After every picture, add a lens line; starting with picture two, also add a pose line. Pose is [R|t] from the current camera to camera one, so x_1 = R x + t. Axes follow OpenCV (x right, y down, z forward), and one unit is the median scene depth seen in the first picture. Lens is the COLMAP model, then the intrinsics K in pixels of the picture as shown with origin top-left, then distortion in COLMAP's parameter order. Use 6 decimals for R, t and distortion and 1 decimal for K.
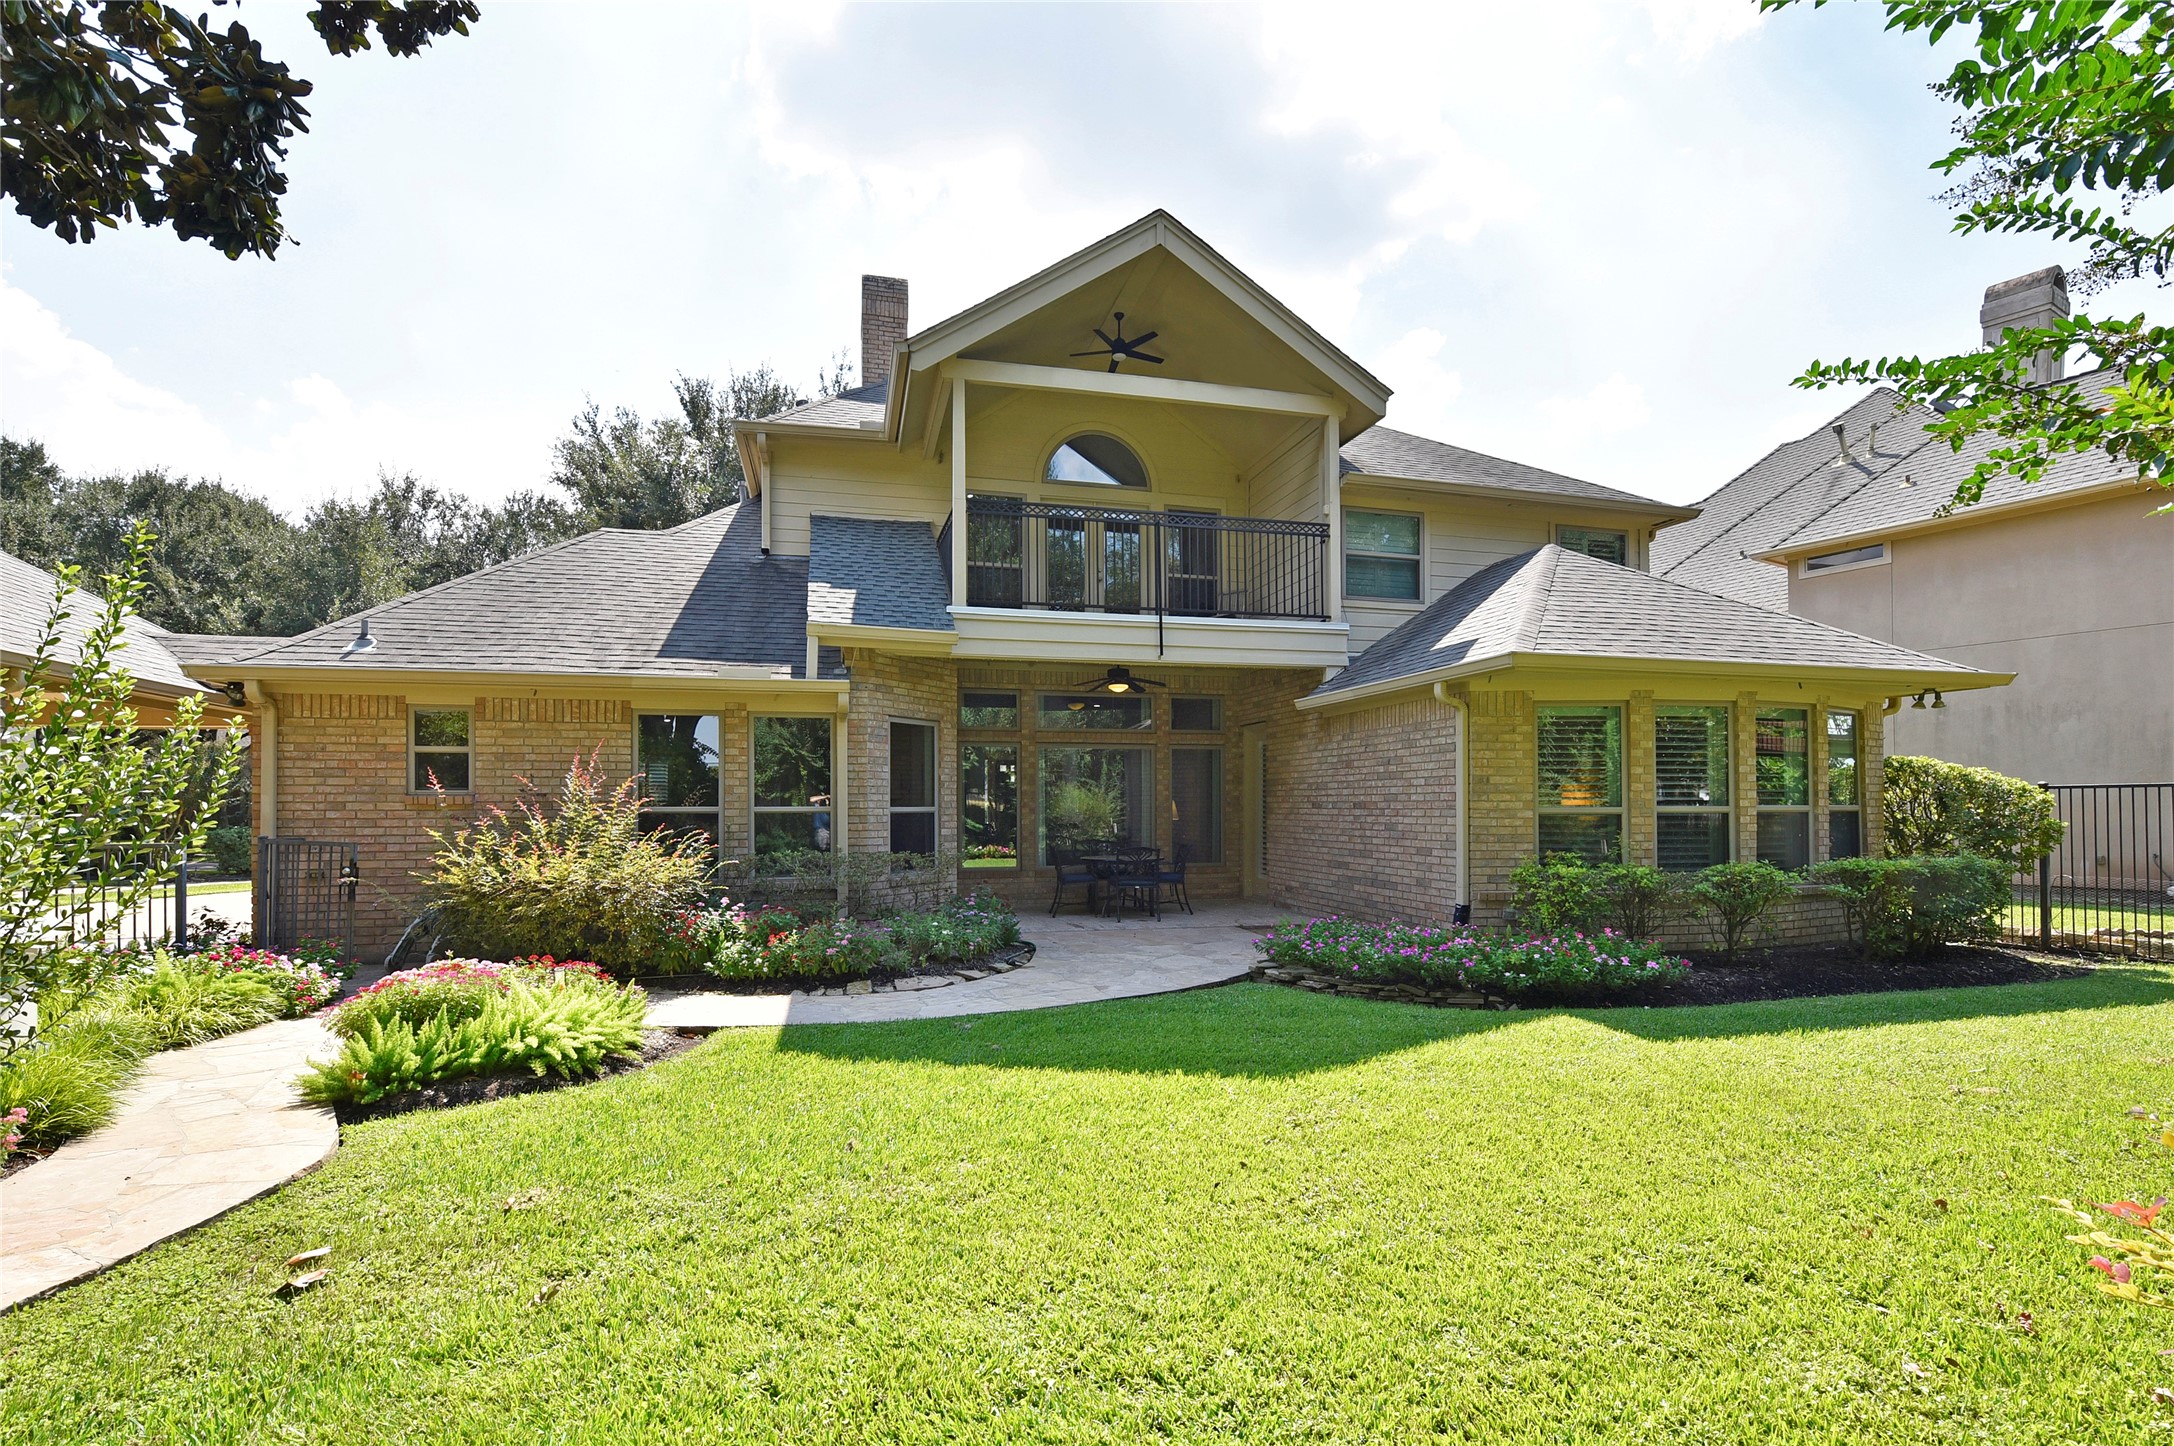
lens RADIAL K [[954.2, 0, 1059.4], [0, 954.2, 803.0], [0, 0, 1]] dist [-0.005611, -0.000798]
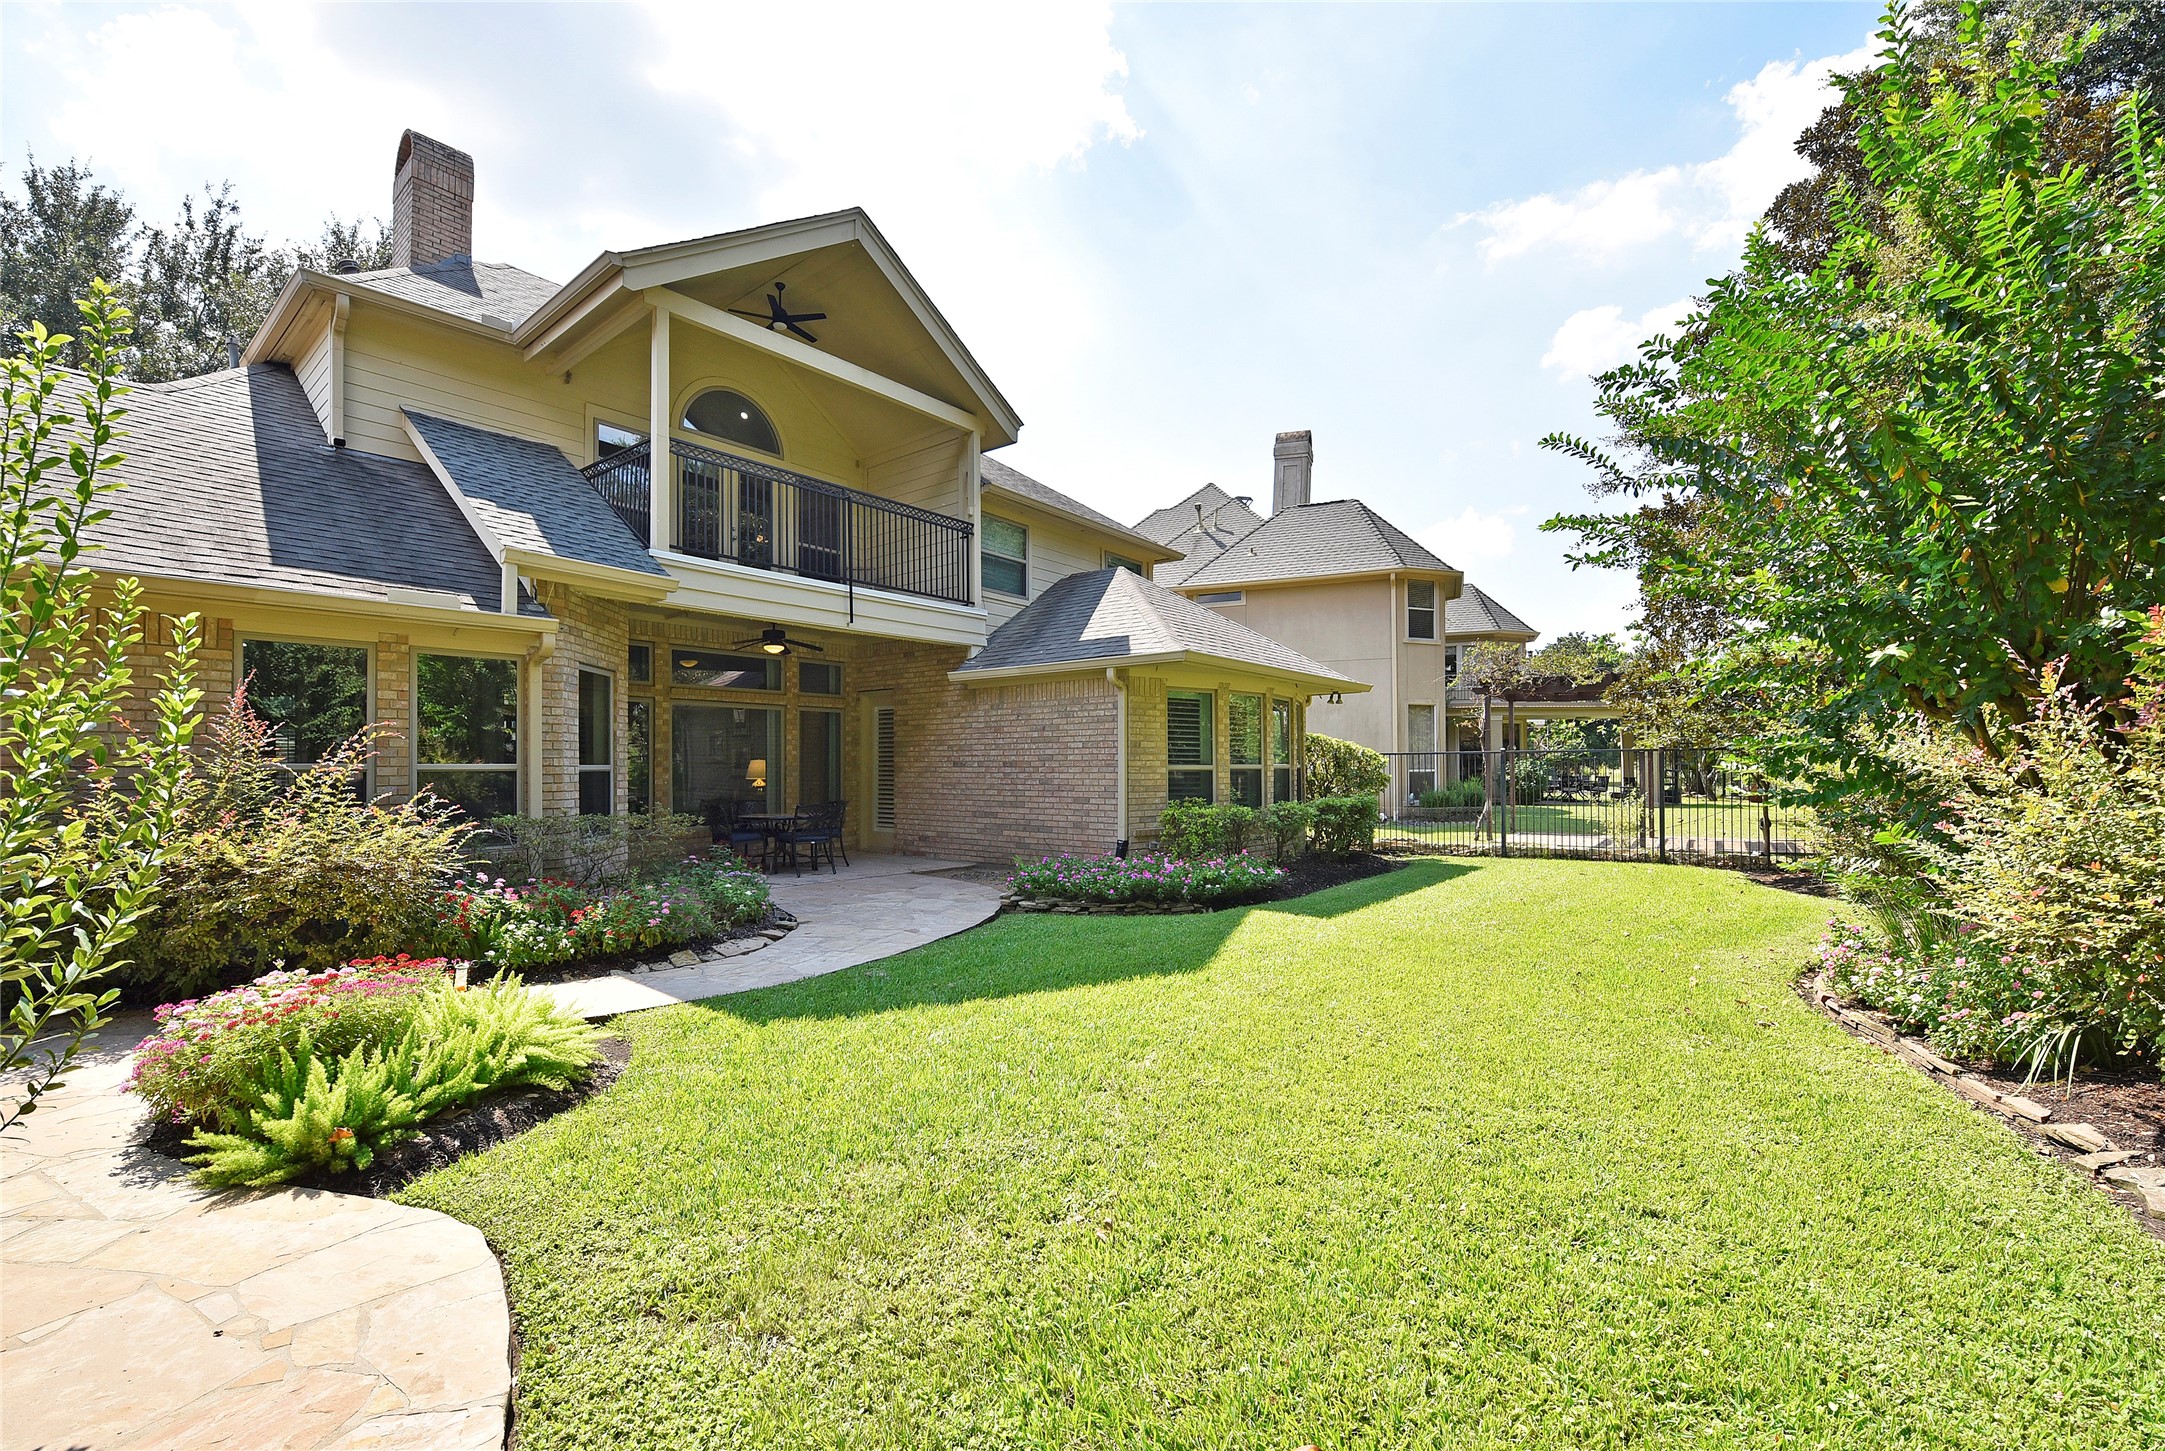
lens RADIAL K [[894.4, 0, 1041.7], [0, 894.4, 766.1], [0, 0, 1]] dist [-0.010866, -0.000980]
pose [[0.806348, 0.000850, 0.591441, -0.329511], [-0.000799, 1.000000, -0.000348, 0.005424], [-0.591441, -0.000192, 0.806348, 0.073203]]
